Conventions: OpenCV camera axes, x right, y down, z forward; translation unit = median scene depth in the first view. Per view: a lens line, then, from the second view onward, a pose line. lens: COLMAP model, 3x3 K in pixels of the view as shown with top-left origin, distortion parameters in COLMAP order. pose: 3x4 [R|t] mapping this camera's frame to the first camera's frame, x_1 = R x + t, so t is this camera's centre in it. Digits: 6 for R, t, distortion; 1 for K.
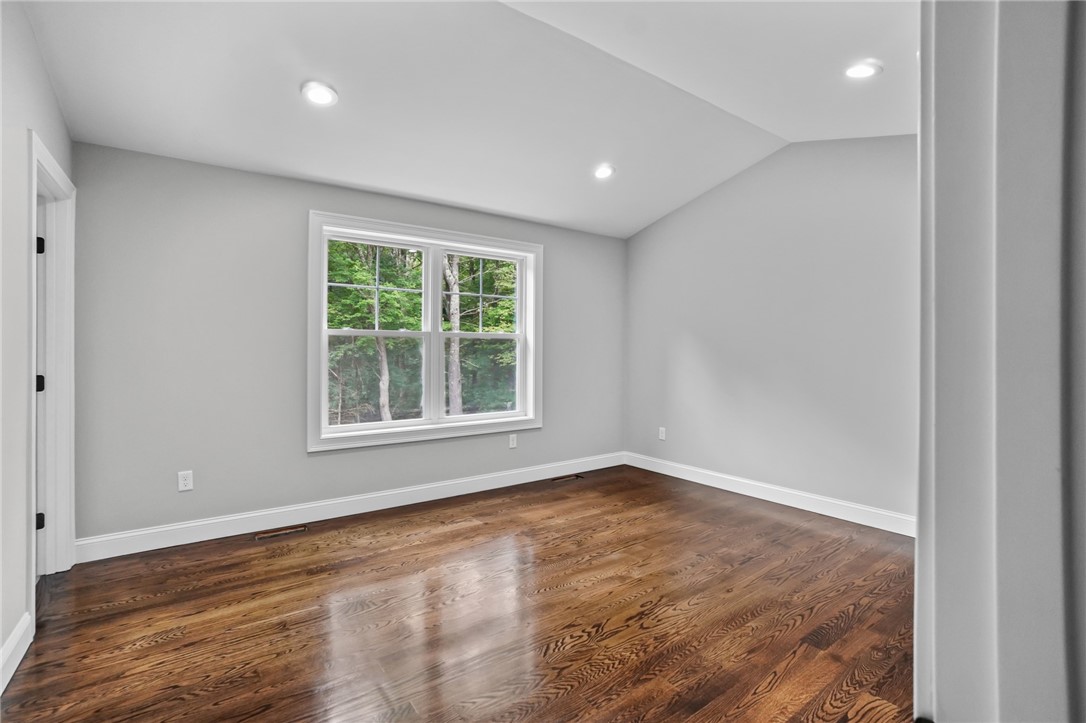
lens RADIAL K [[487.2, 0, 515.8], [0, 487.2, 349.0], [0, 0, 1]] dist [-0.037383, 0.000488]
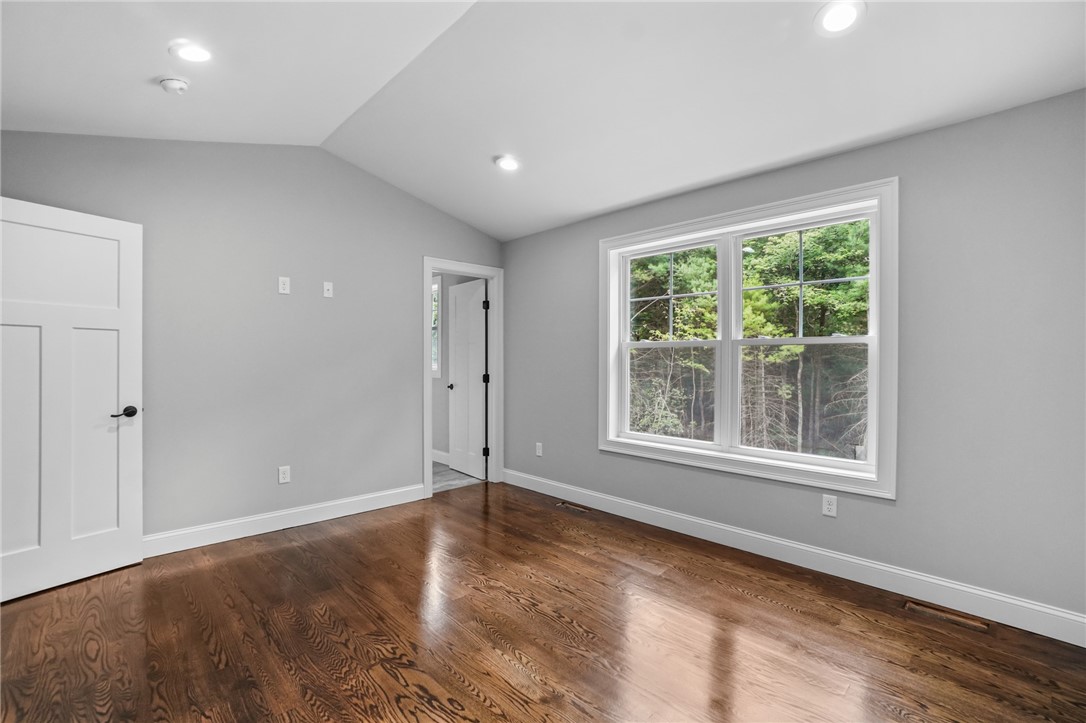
lens RADIAL K [[486.5, 0, 562.4], [0, 486.5, 356.6], [0, 0, 1]] dist [-0.000195, -0.004603]
pose [[0.195123, -0.005611, -0.980763, 0.628554], [-0.002942, 0.999976, -0.006306, -0.000909], [0.980774, 0.004116, 0.195101, 0.609561]]
